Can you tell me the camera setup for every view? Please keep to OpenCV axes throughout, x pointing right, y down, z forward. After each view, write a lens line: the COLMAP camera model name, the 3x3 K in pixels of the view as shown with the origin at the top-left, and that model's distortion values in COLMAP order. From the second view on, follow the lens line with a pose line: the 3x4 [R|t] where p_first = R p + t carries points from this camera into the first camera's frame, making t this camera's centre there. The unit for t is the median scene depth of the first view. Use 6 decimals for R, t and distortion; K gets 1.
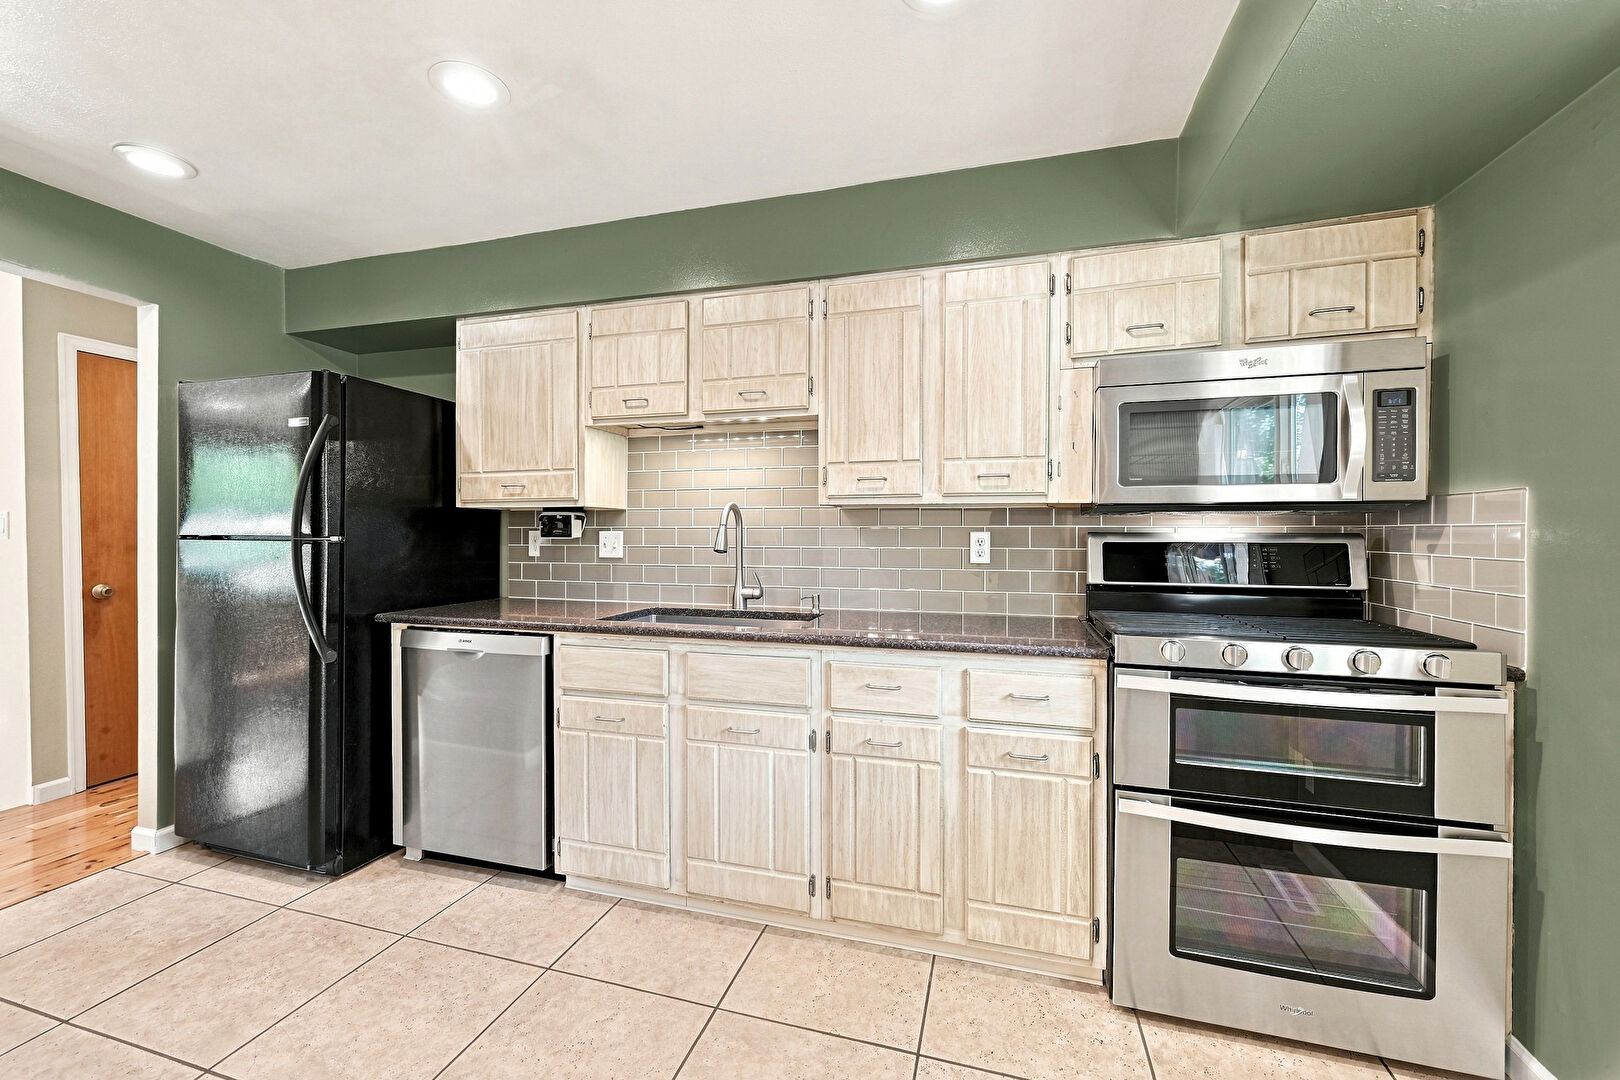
lens RADIAL K [[652.6, 0, 803.9], [0, 652.6, 538.1], [0, 0, 1]] dist [-0.001022, 0.000211]
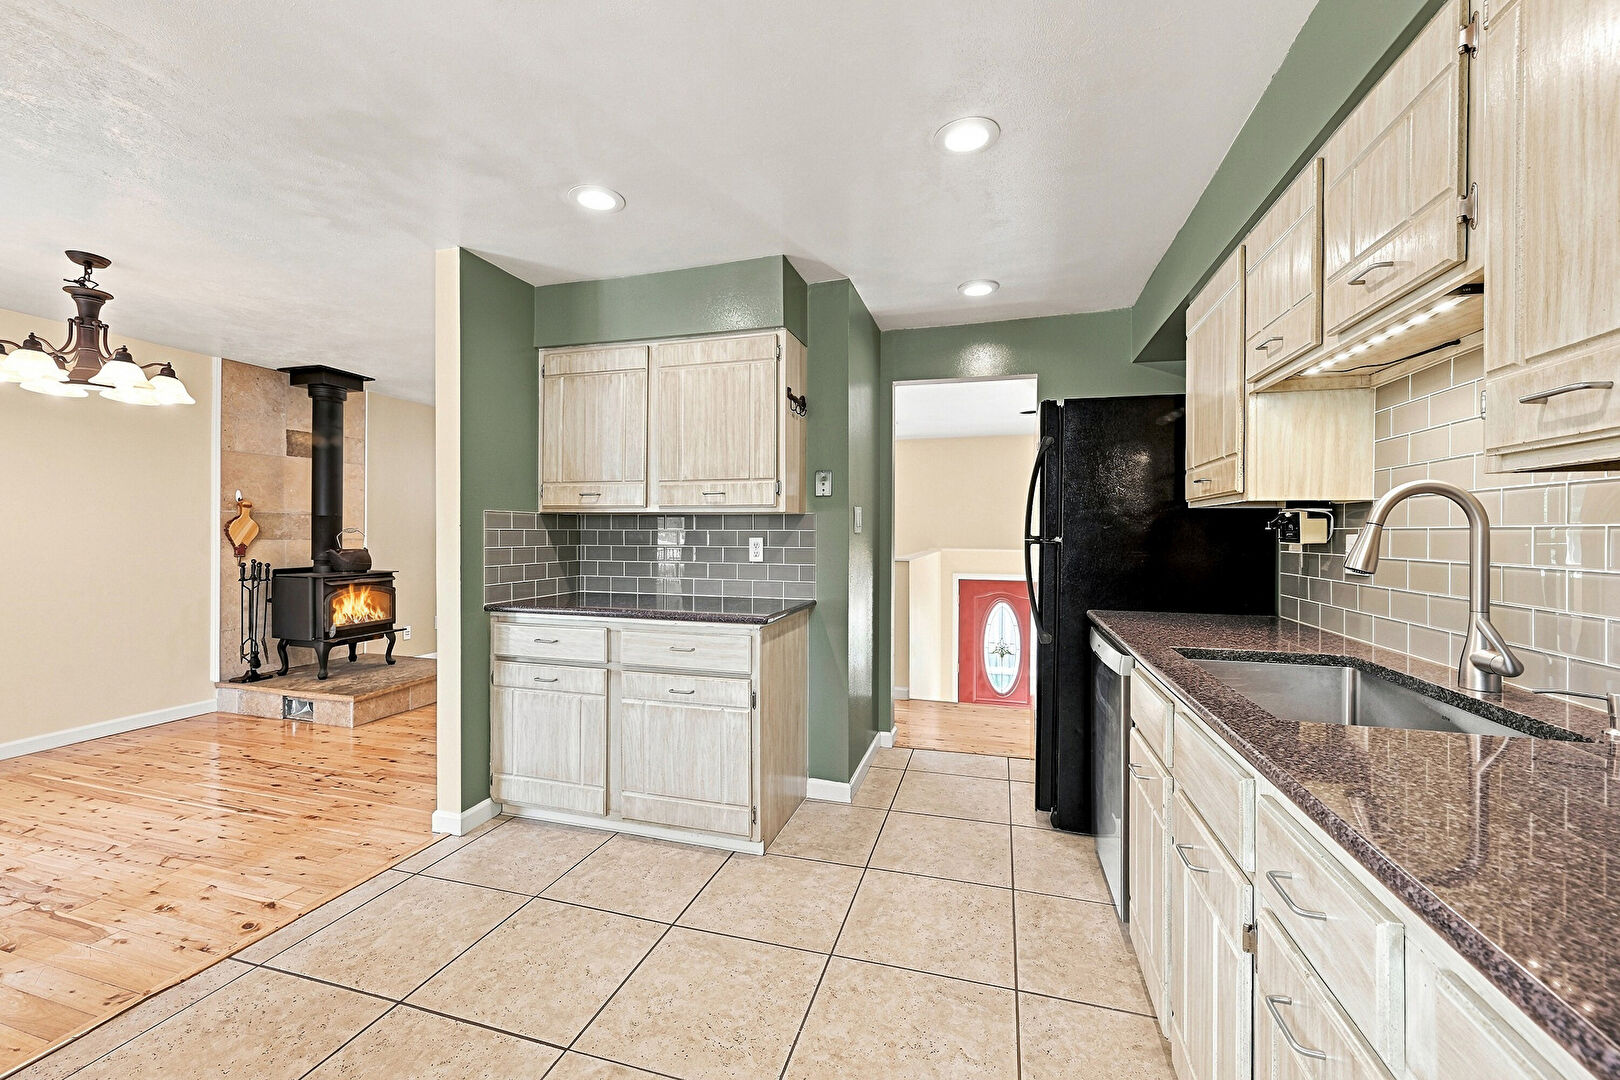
lens RADIAL K [[641.1, 0, 804.7], [0, 641.1, 534.6], [0, 0, 1]] dist [-0.000343, 0.000046]
pose [[0.009596, 0.001863, -0.999952, 0.486847], [-0.011513, 0.999932, 0.001753, -0.006728], [0.999888, 0.011496, 0.009617, 0.597947]]
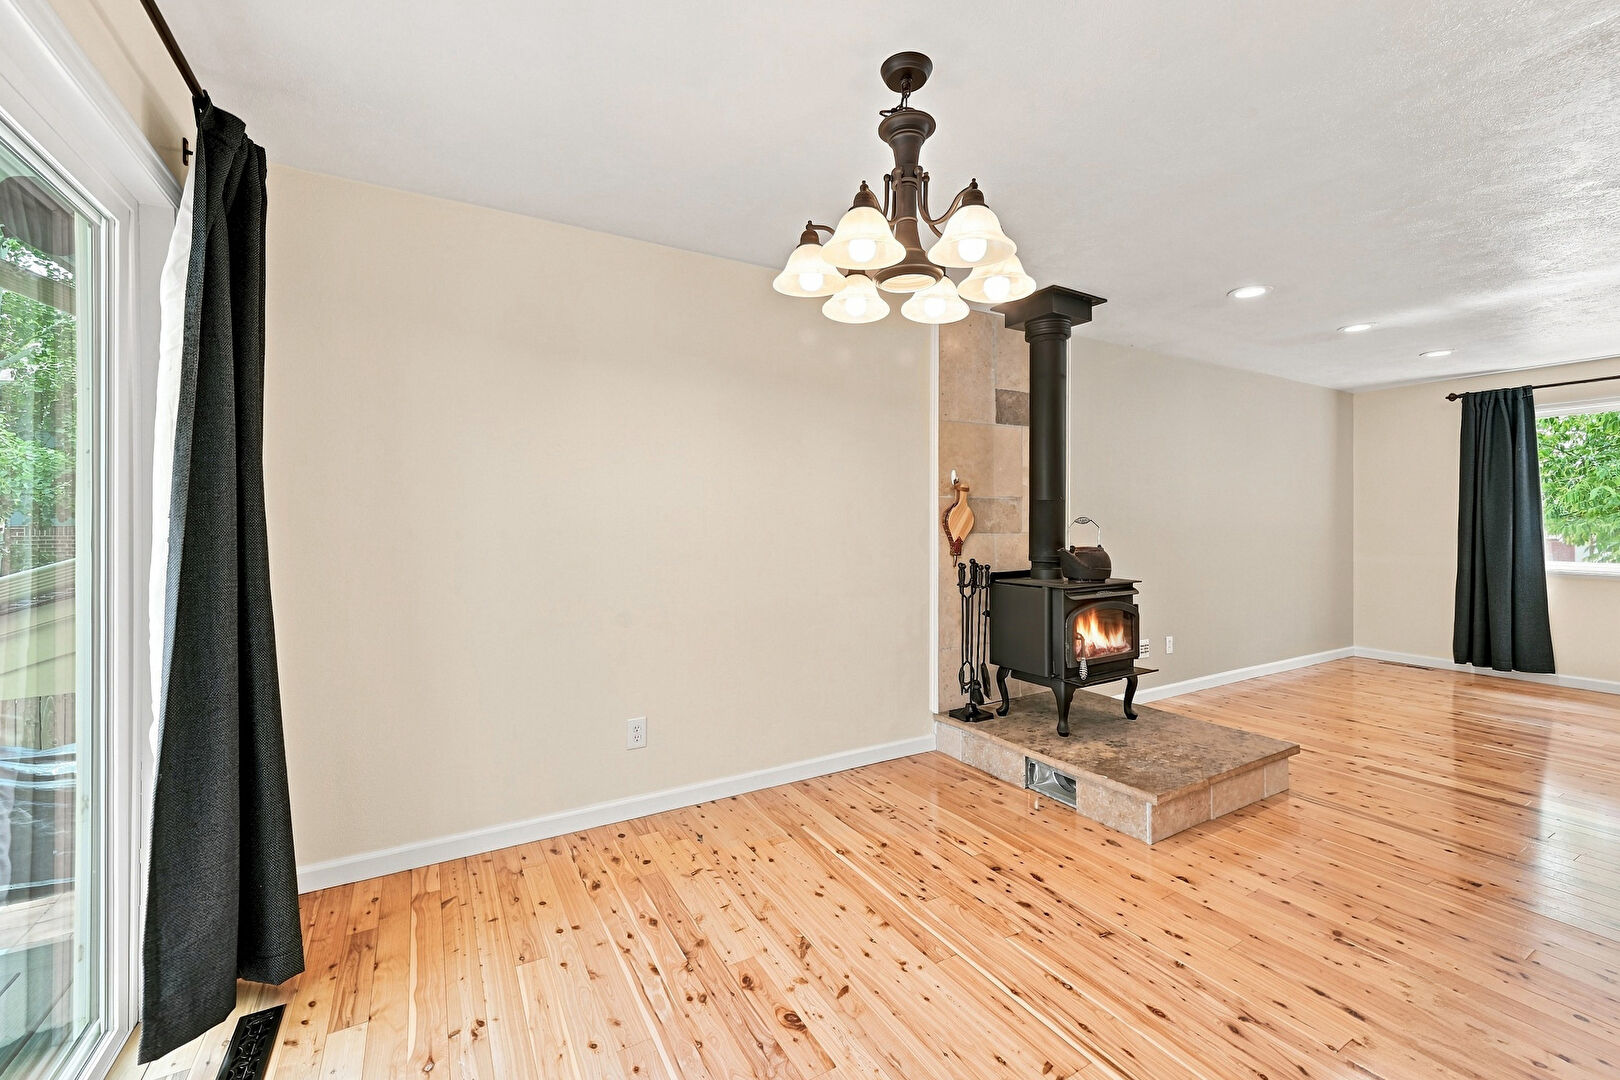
lens RADIAL K [[659.2, 0, 806.4], [0, 659.2, 521.8], [0, 0, 1]] dist [0.000823, 0.000125]
pose [[-0.681381, -0.002232, -0.731926, -0.160624], [-0.003611, 0.999993, 0.000313, 0.007065], [0.731920, 0.002857, -0.681385, -0.398096]]
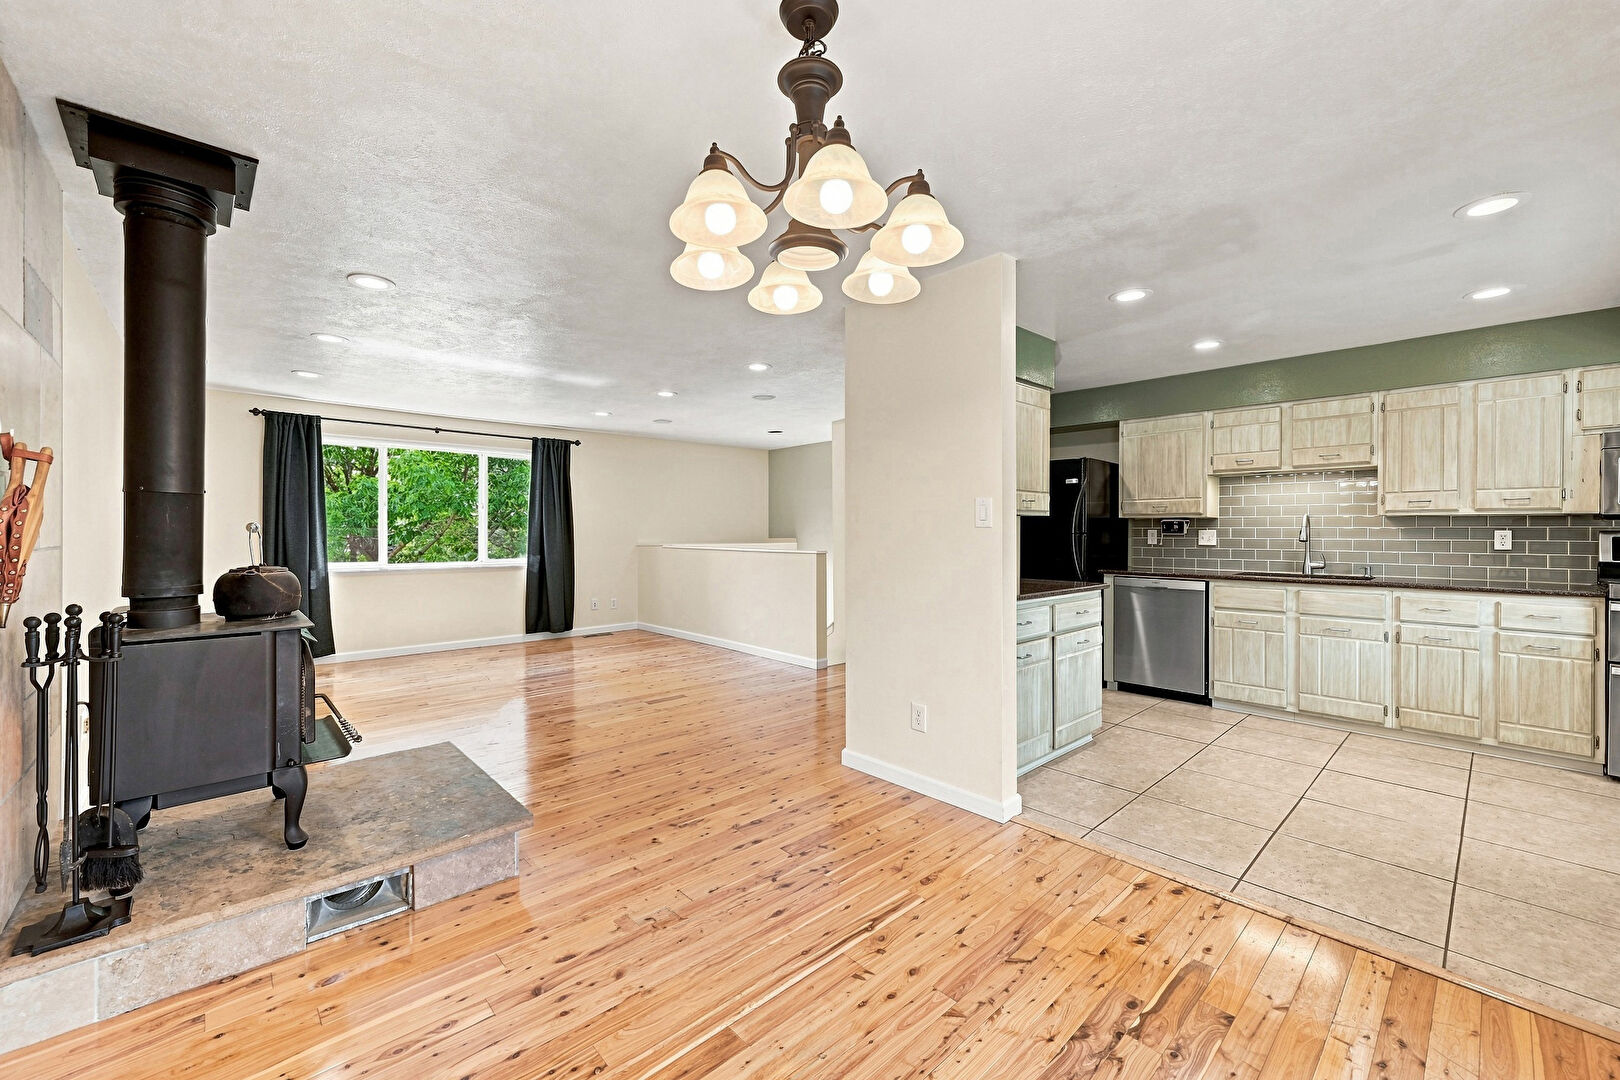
lens RADIAL K [[641.1, 0, 804.7], [0, 641.1, 534.6], [0, 0, 1]] dist [-0.000343, 0.000046]
pose [[0.863175, 0.002825, -0.504897, -0.499791], [-0.003840, 0.999992, -0.000970, 0.011043], [0.504891, 0.002776, 0.863179, -1.477686]]
